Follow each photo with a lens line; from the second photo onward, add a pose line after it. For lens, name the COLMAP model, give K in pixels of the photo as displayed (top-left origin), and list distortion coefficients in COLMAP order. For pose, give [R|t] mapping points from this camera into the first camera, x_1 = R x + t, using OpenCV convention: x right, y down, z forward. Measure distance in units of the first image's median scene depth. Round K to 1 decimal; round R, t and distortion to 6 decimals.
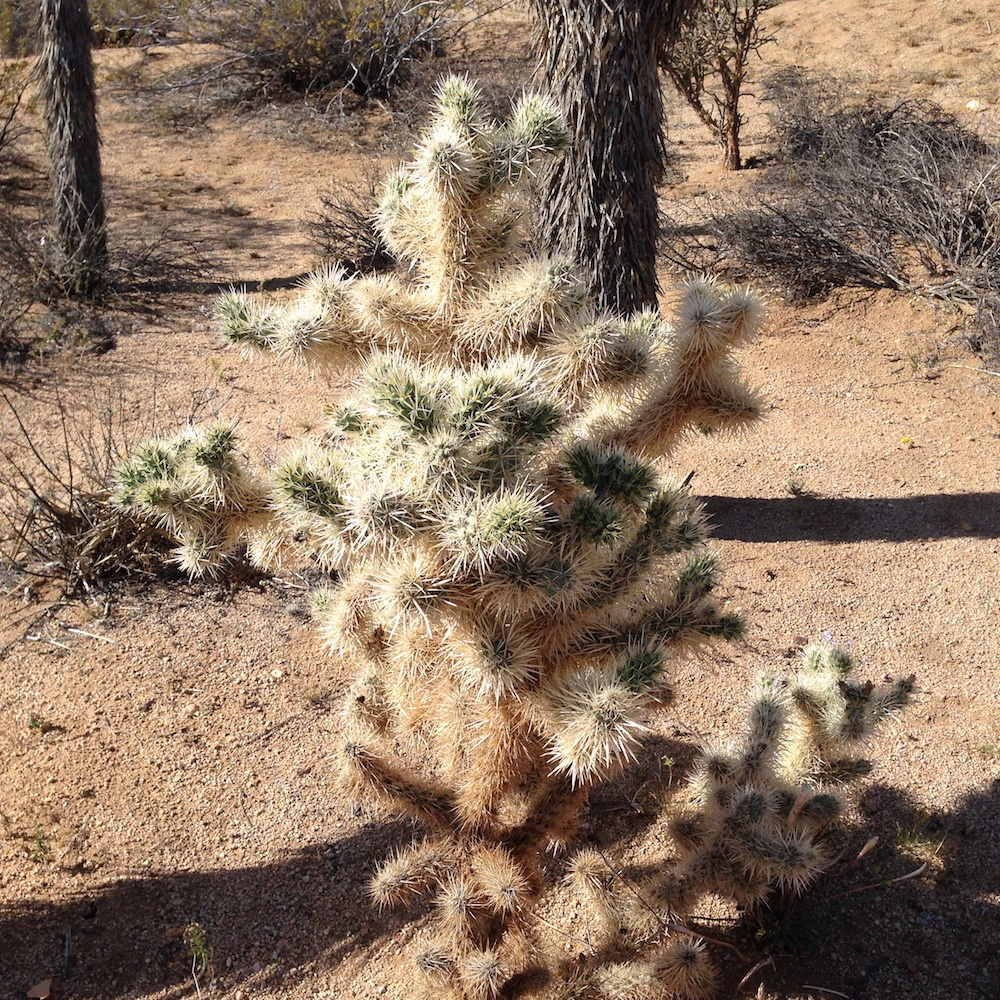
lens RADIAL K [[1242.3, 0, 500.8], [0, 1242.3, 519.6], [0, 0, 1]] dist [0.130721, -0.204500]
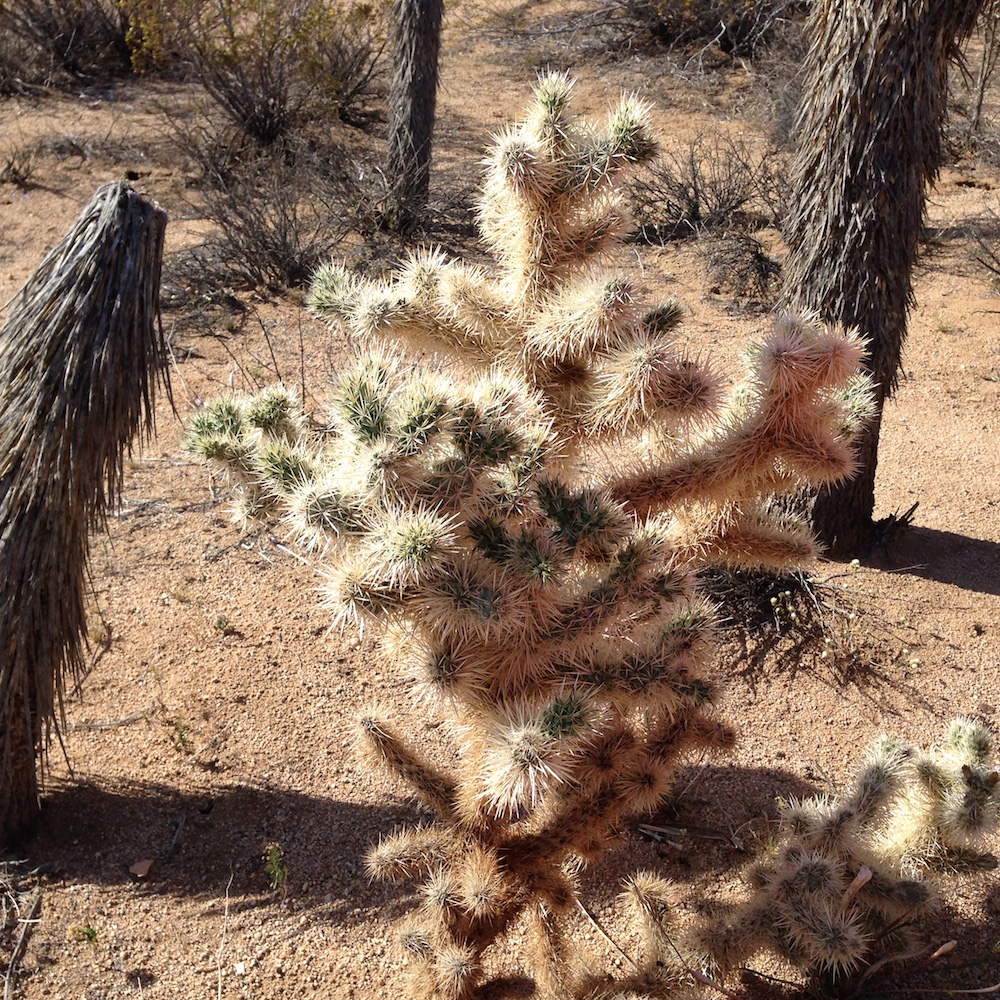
lens RADIAL K [[1242.3, 0, 500.8], [0, 1242.3, 519.6], [0, 0, 1]] dist [0.130721, -0.204500]
pose [[0.946867, 0.180534, -0.266176, 0.130231], [-0.170381, 0.983491, 0.060955, -0.035106], [0.272787, -0.012365, 0.961995, 0.027048]]
